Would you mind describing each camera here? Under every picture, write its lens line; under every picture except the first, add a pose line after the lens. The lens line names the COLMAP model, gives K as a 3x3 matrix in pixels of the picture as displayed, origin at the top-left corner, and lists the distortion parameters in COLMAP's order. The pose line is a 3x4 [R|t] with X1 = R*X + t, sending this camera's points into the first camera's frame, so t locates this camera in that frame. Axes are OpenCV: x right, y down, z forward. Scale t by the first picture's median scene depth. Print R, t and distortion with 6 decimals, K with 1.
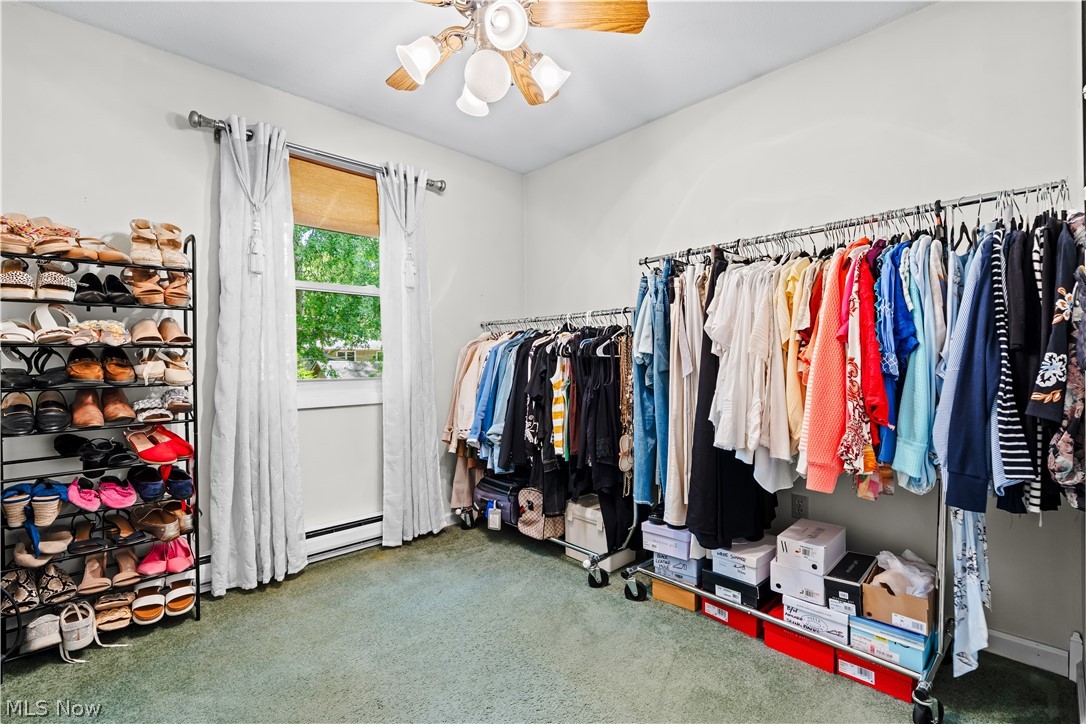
lens RADIAL K [[485.0, 0, 542.6], [0, 485.0, 361.0], [0, 0, 1]] dist [-0.004322, 0.000603]
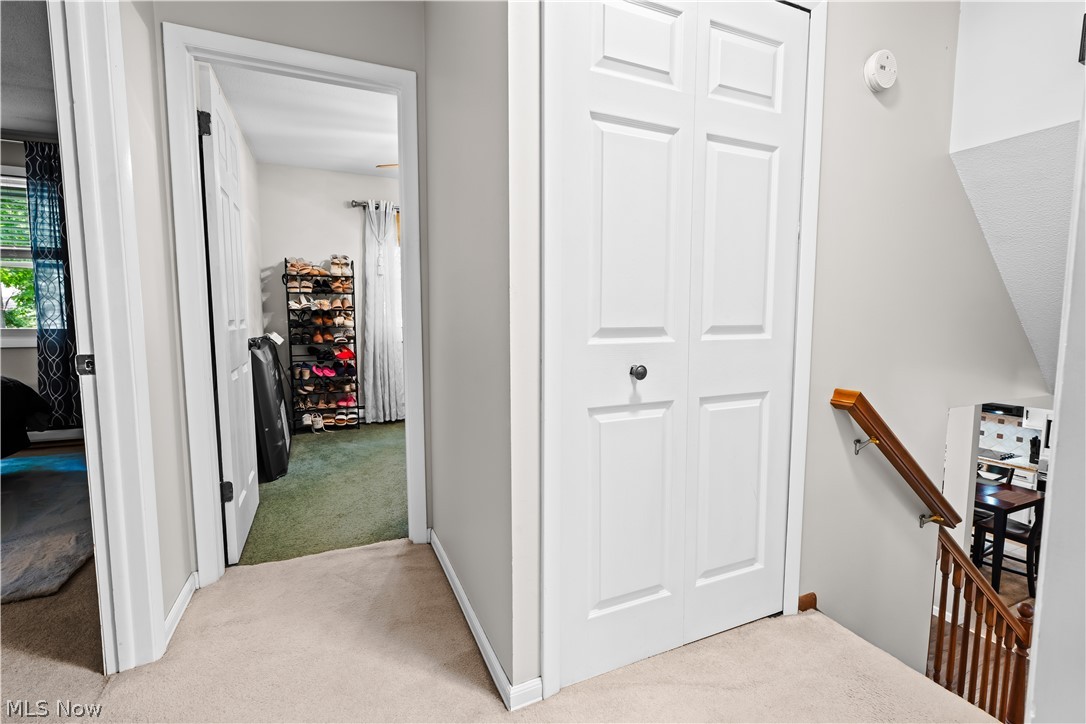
lens RADIAL K [[485.0, 0, 542.6], [0, 485.0, 361.0], [0, 0, 1]] dist [-0.004322, 0.000603]
pose [[0.948495, 0.035366, -0.314813, 0.893191], [-0.008234, 0.996166, 0.087099, 0.000857], [0.316686, -0.080020, 0.945149, -0.945067]]
